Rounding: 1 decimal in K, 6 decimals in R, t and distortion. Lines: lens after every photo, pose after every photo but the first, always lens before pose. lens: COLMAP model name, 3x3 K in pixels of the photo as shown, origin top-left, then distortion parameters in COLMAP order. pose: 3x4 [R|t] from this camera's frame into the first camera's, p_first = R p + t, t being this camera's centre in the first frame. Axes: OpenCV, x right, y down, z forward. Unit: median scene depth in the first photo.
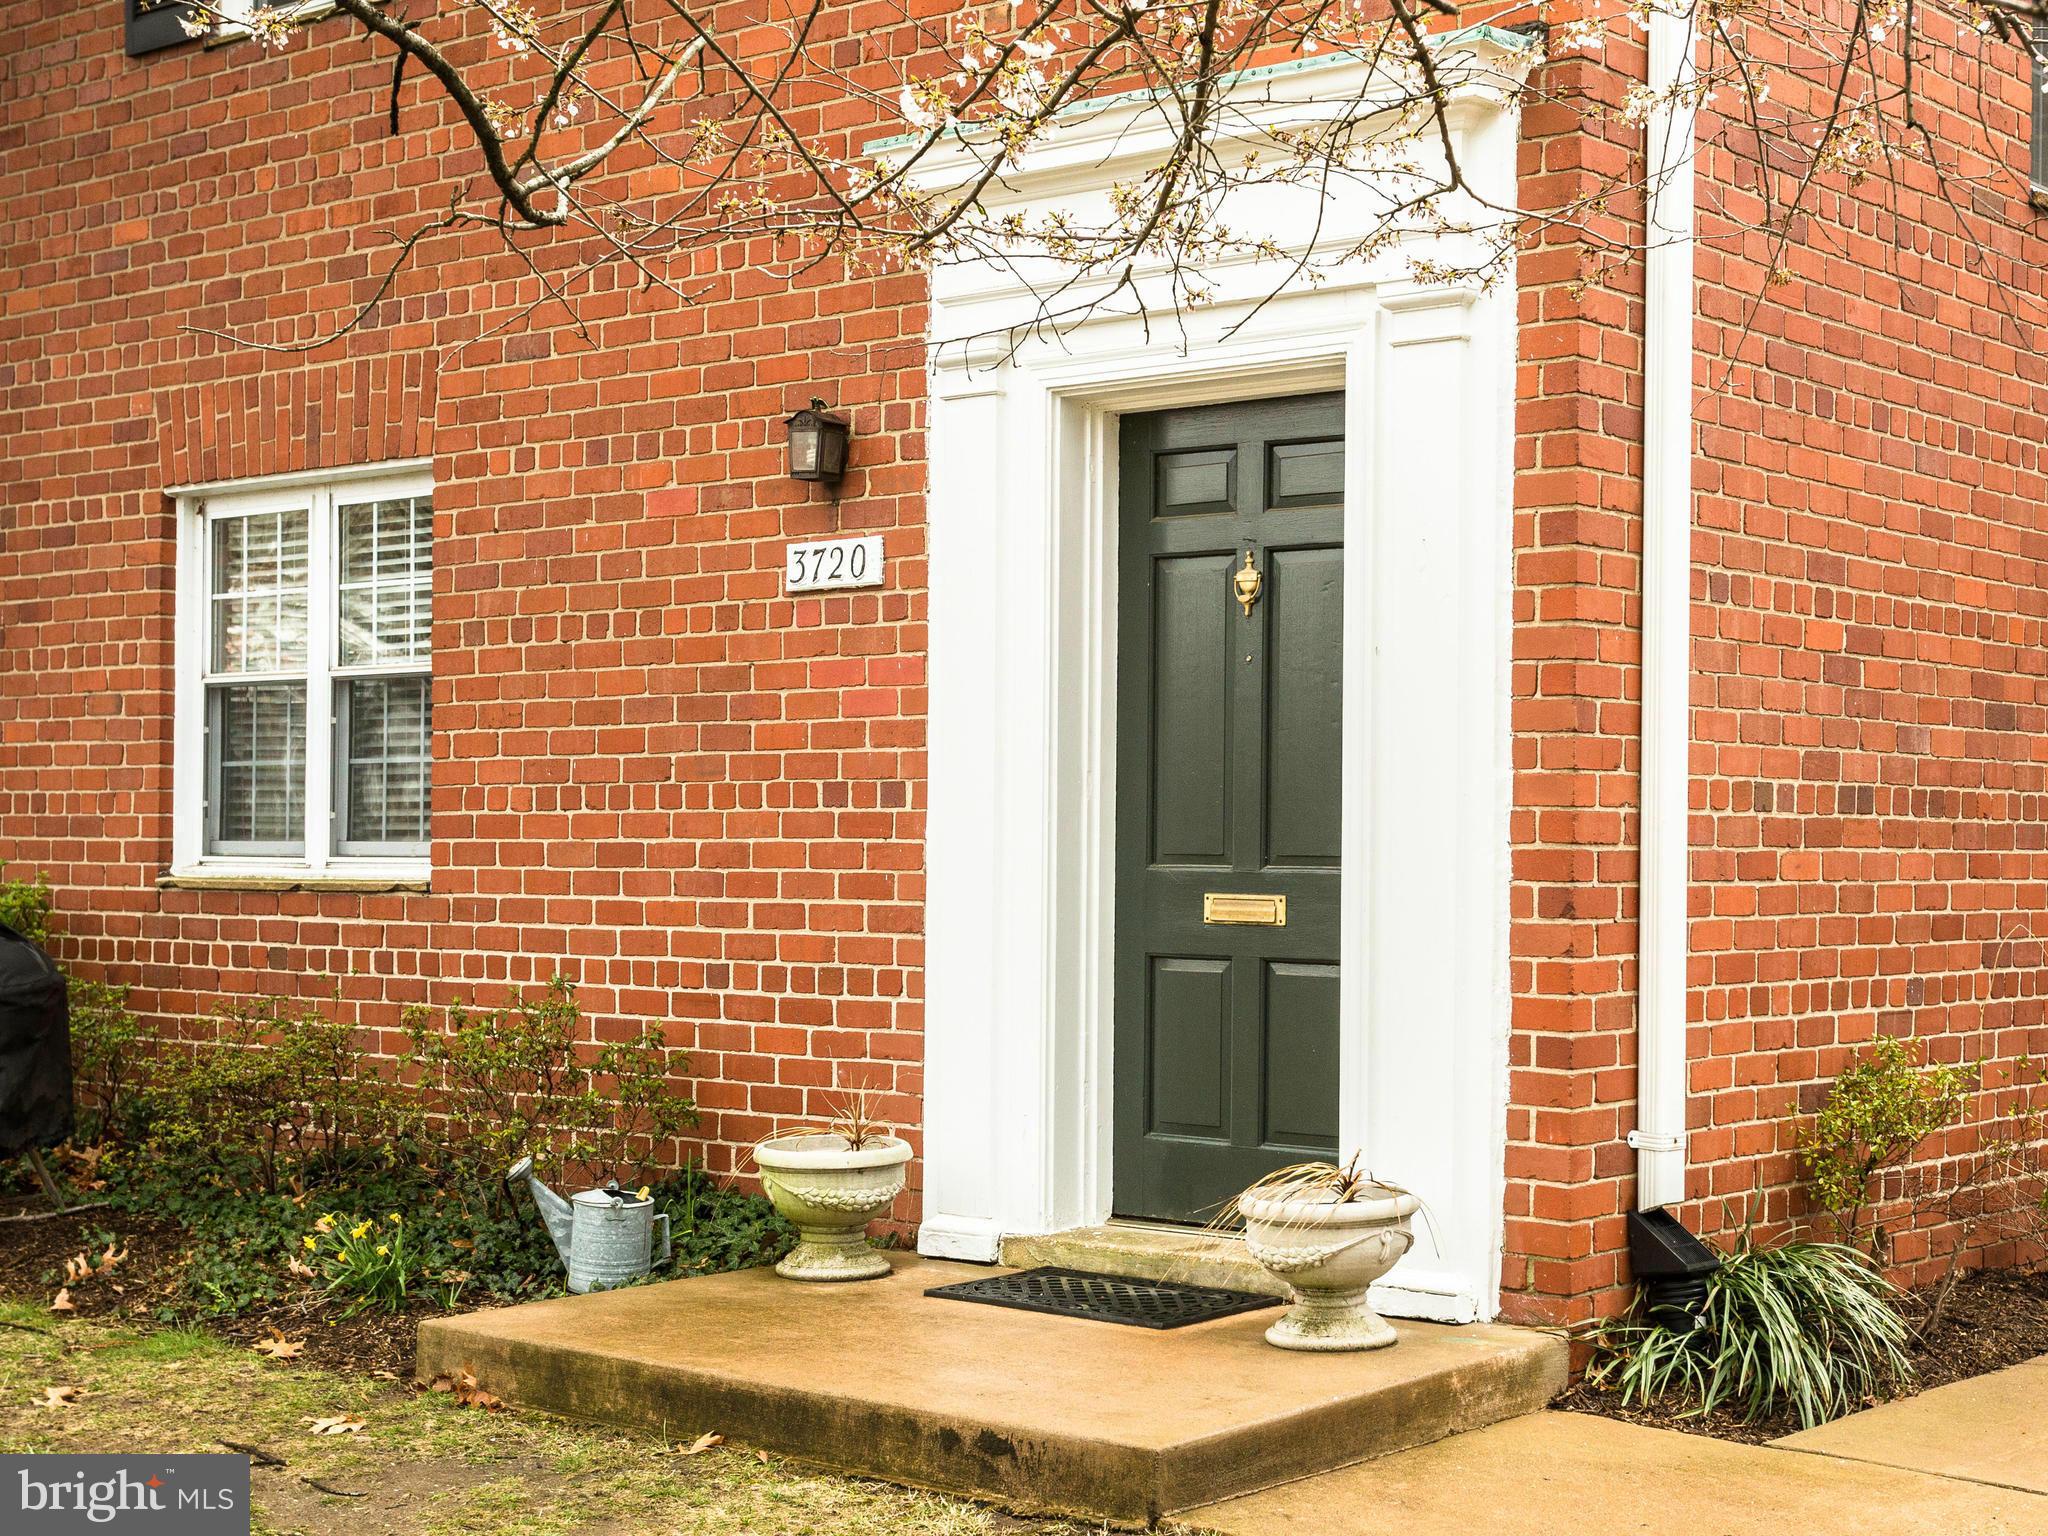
lens RADIAL K [[2971.2, 0, 1024.0], [0, 2971.2, 768.0], [0, 0, 1]] dist [0.023283, 0.027448]
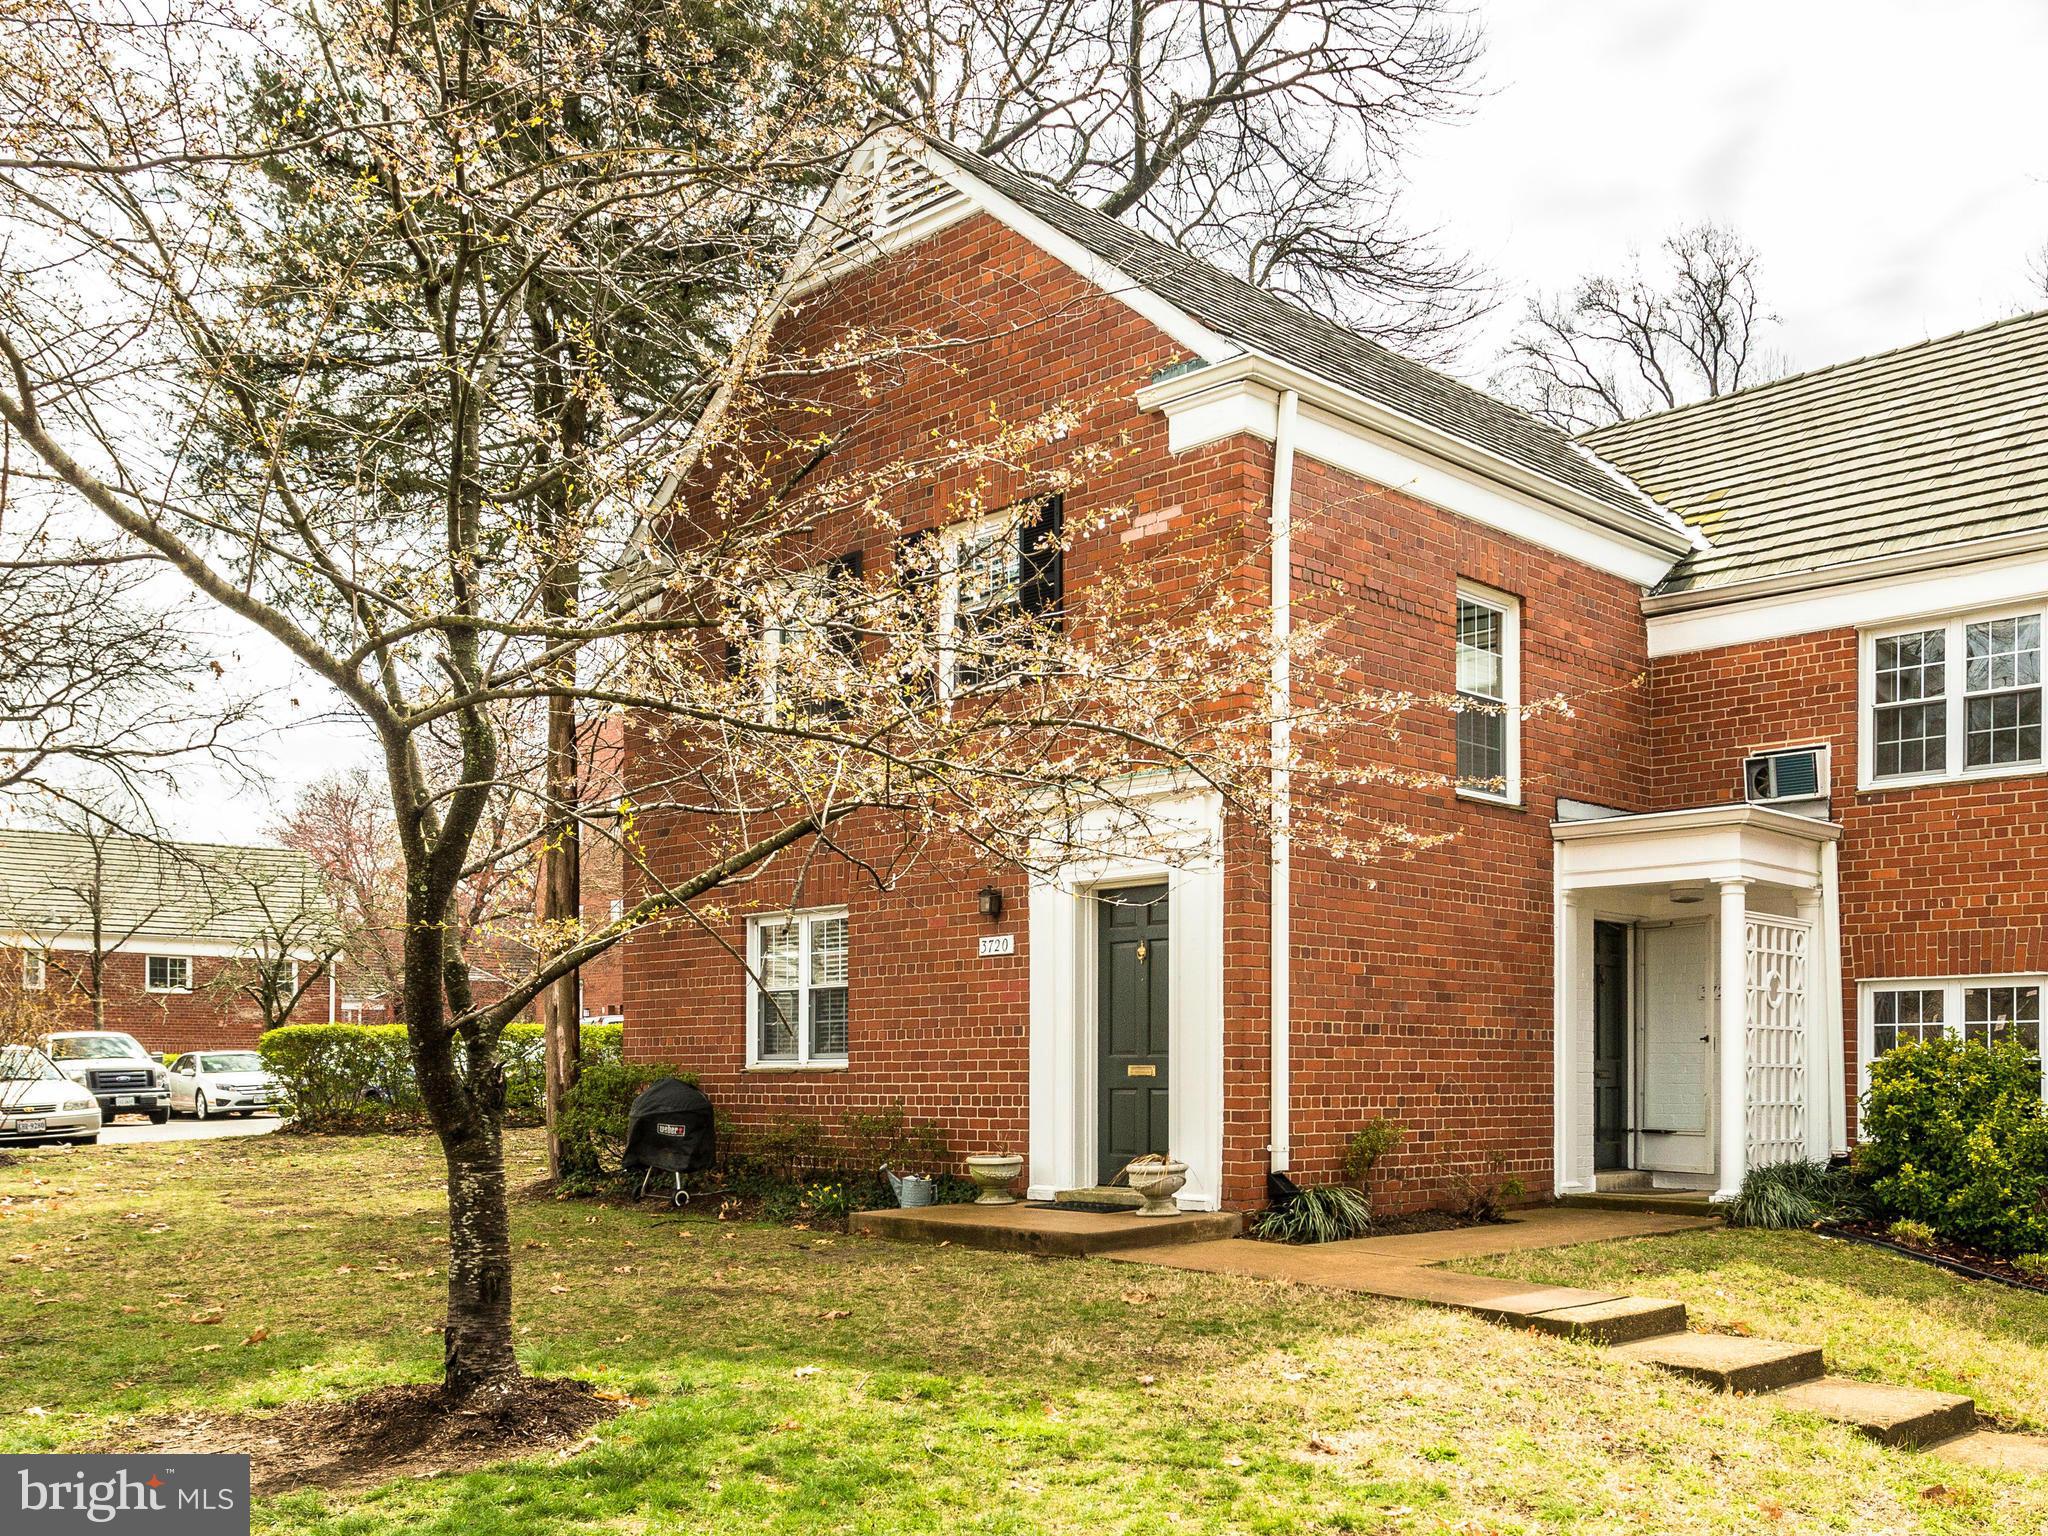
lens RADIAL K [[3668.0, 0, 1024.0], [0, 3668.0, 768.0], [0, 0, 1]] dist [0.017761, 0.034443]
pose [[0.992047, -0.019692, -0.124314, 0.383129], [0.009833, 0.996792, -0.079428, 0.035772], [0.125480, 0.077574, 0.989059, -2.334043]]
